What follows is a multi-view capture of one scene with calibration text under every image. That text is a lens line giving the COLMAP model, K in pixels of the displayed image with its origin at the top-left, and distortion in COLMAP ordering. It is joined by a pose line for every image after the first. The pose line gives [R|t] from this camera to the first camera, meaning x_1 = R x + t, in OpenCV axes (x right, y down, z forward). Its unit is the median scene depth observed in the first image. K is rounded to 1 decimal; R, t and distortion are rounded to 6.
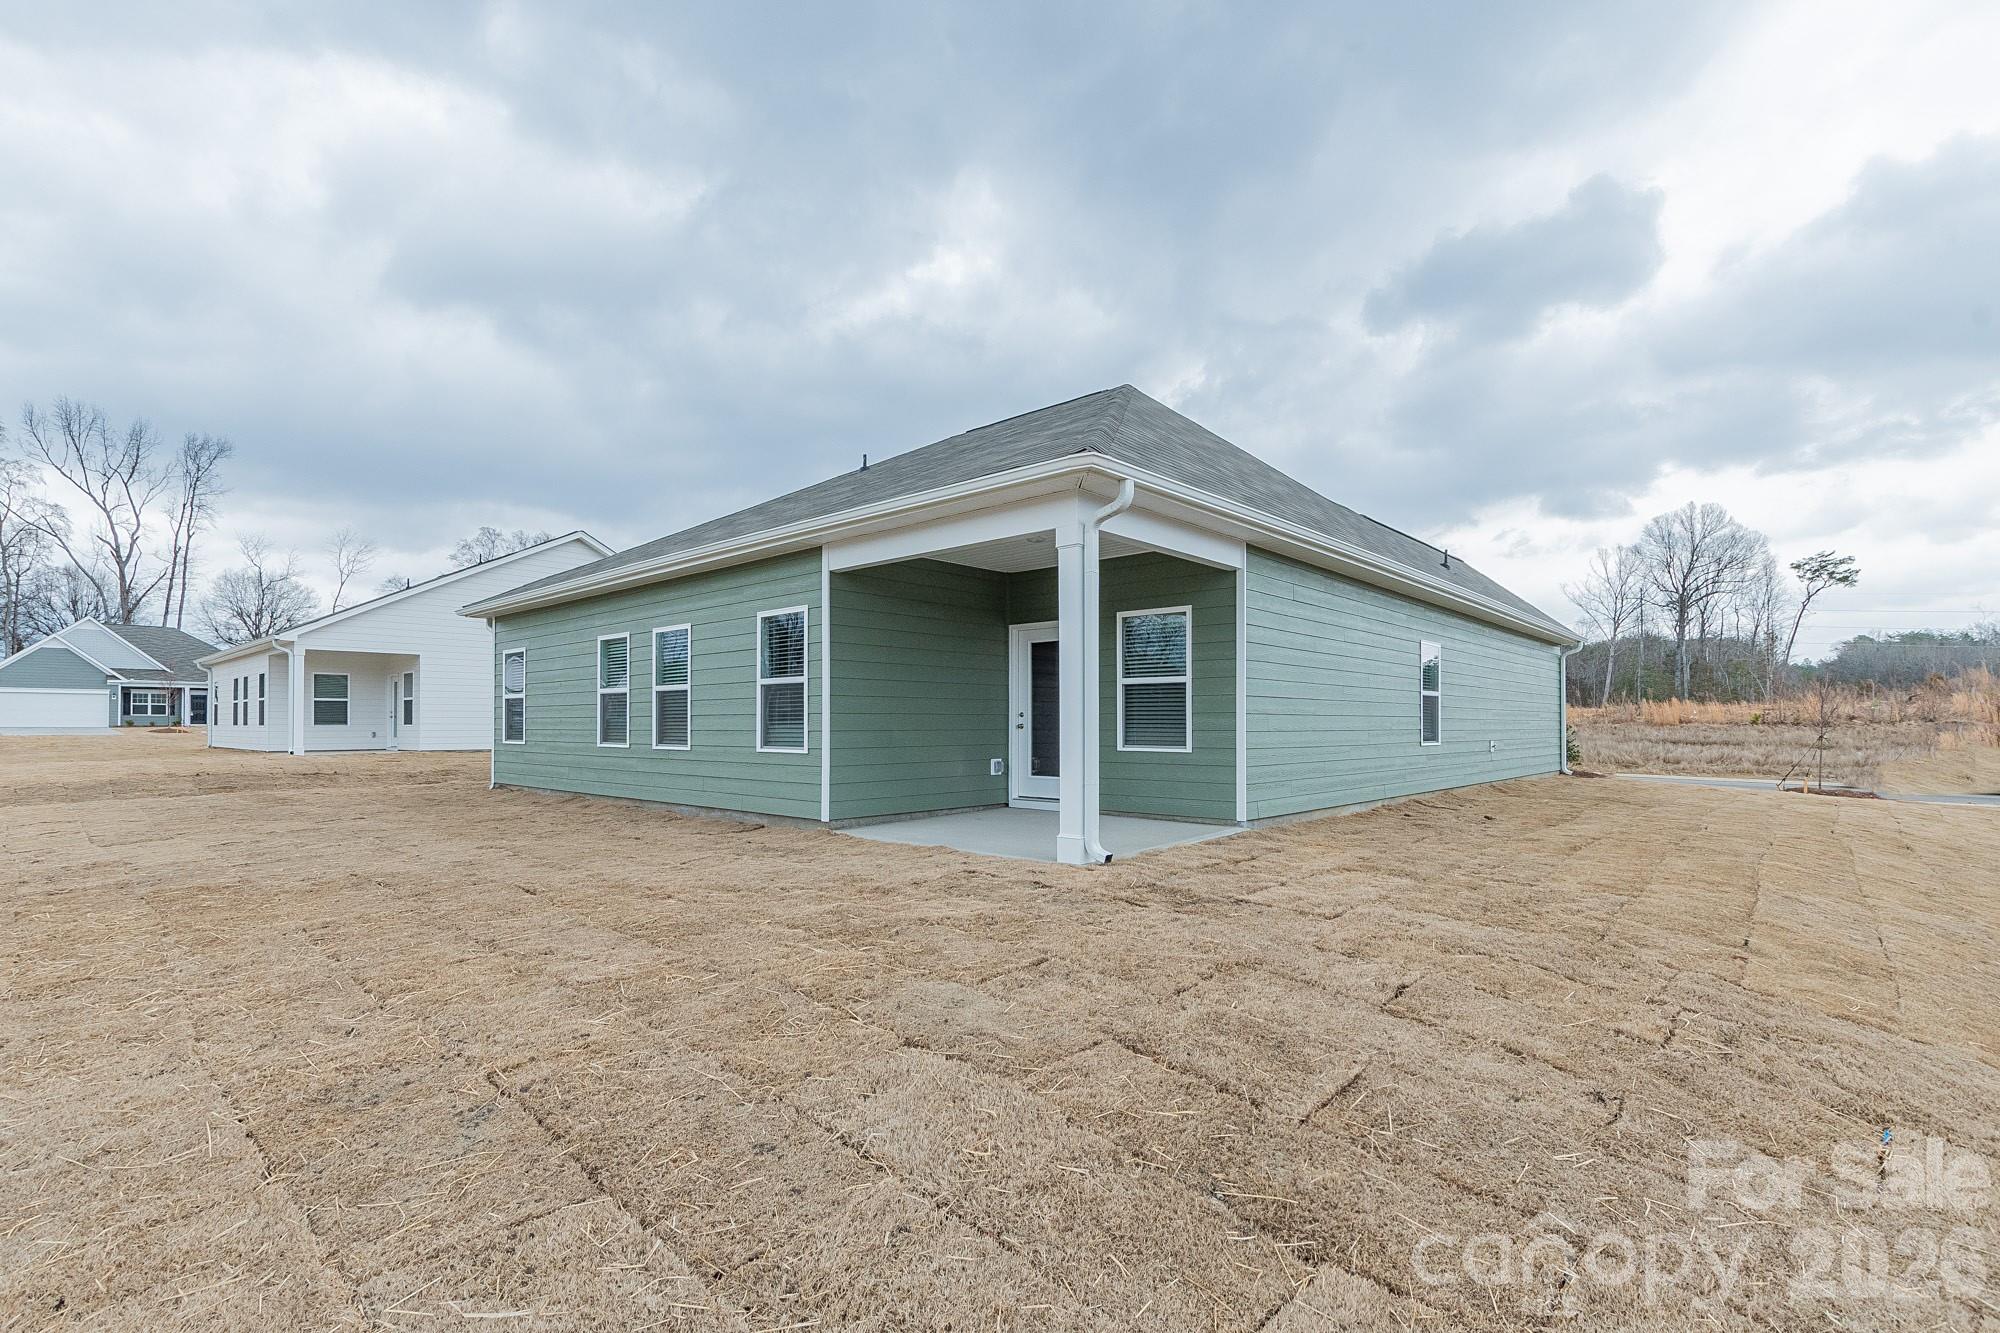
lens RADIAL K [[918.1, 0, 990.7], [0, 918.1, 674.0], [0, 0, 1]] dist [0.002294, 0.000549]
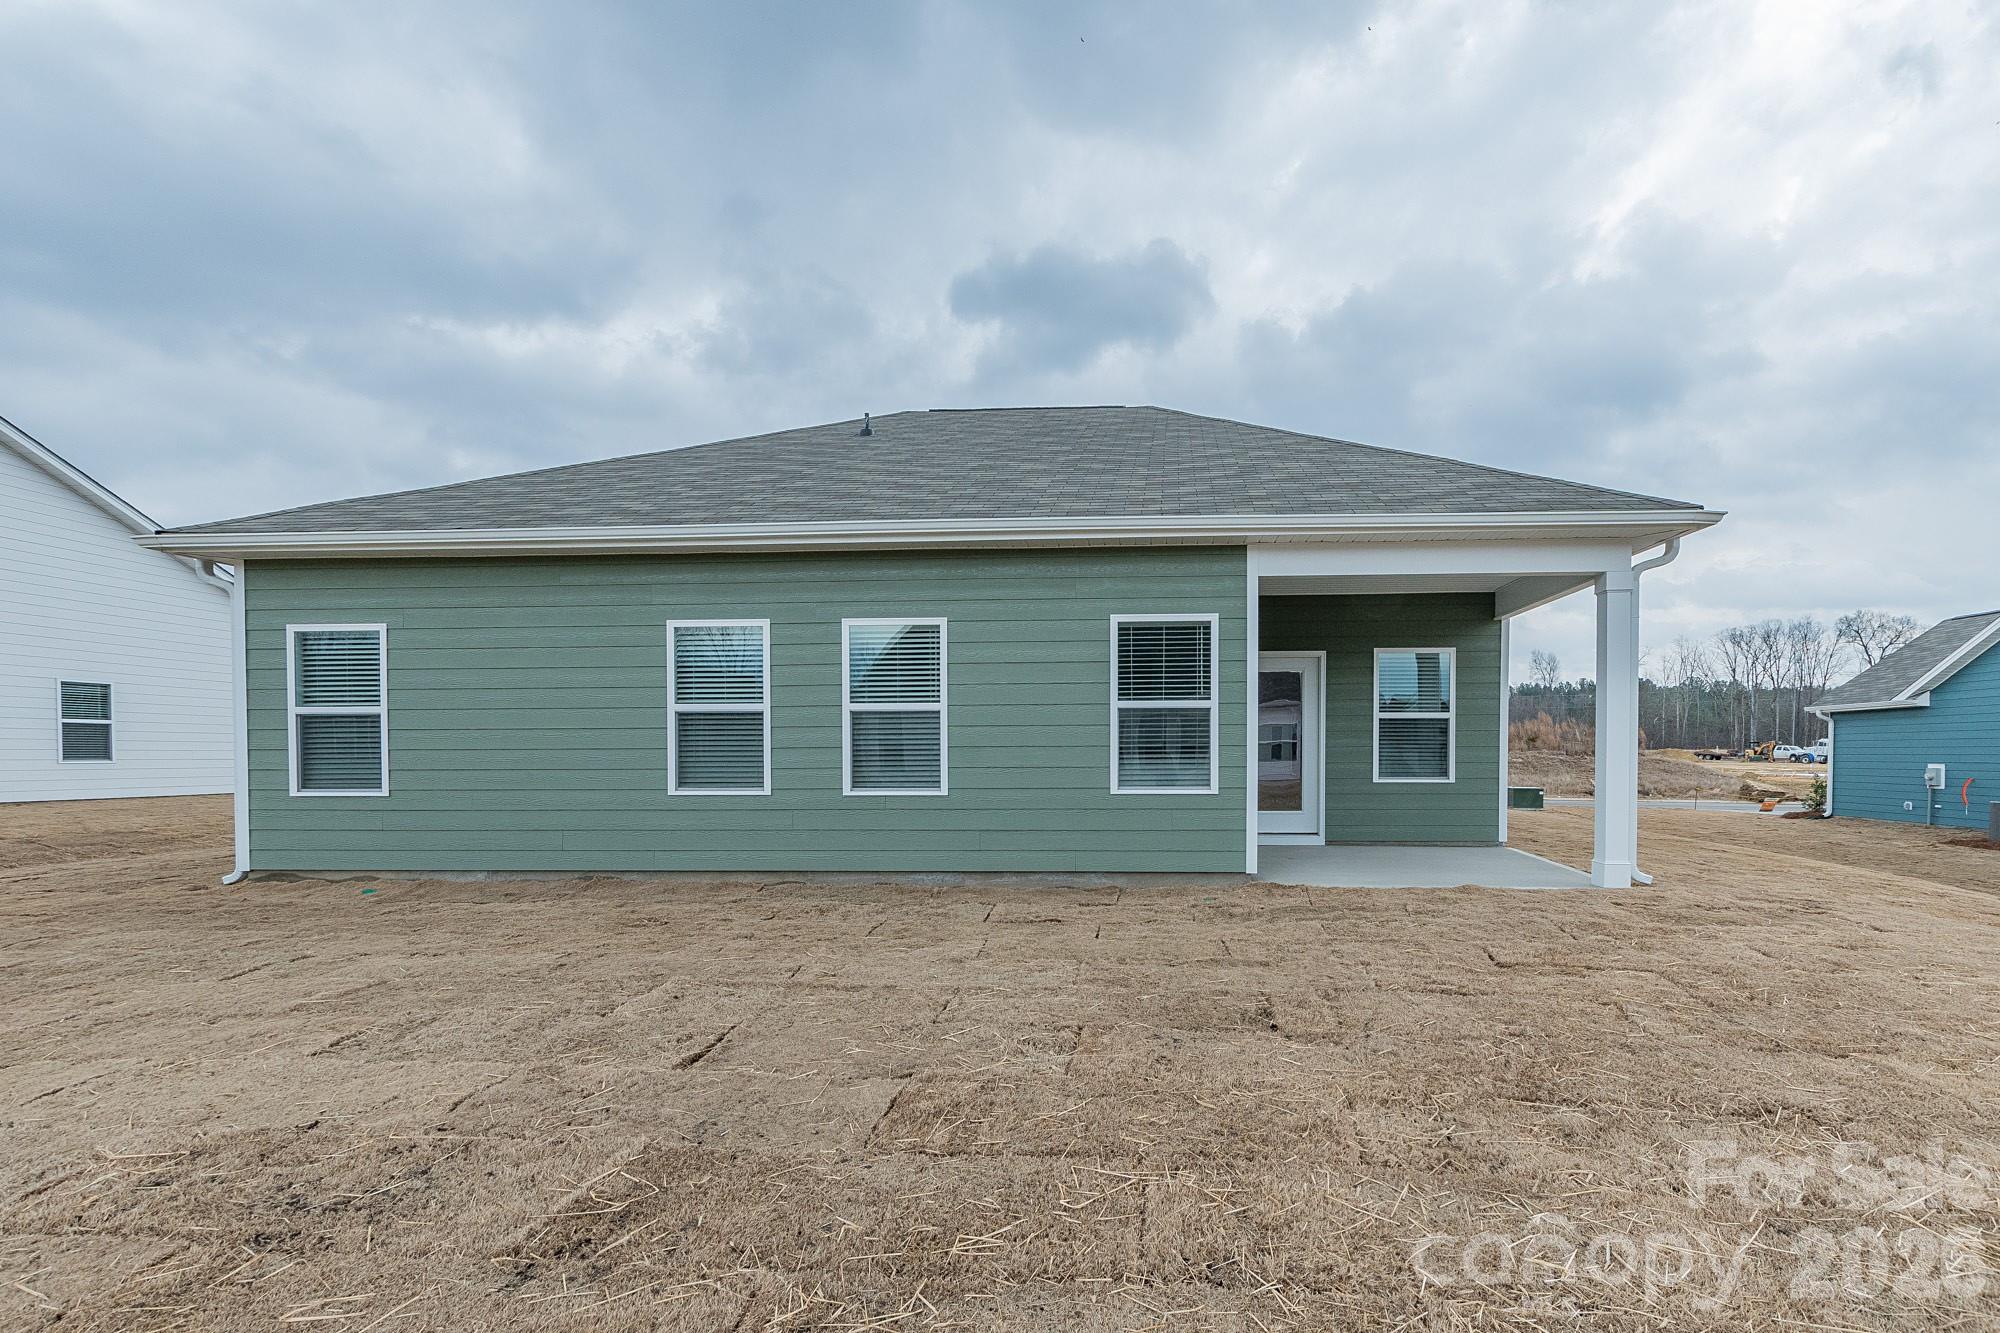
lens RADIAL K [[939.1, 0, 1003.7], [0, 939.1, 758.4], [0, 0, 1]] dist [-0.000800, -0.000025]
pose [[0.772669, -0.004843, 0.634791, -0.878551], [-0.033134, 0.998300, 0.047947, 0.020035], [-0.633944, -0.058080, 0.771195, 0.462337]]
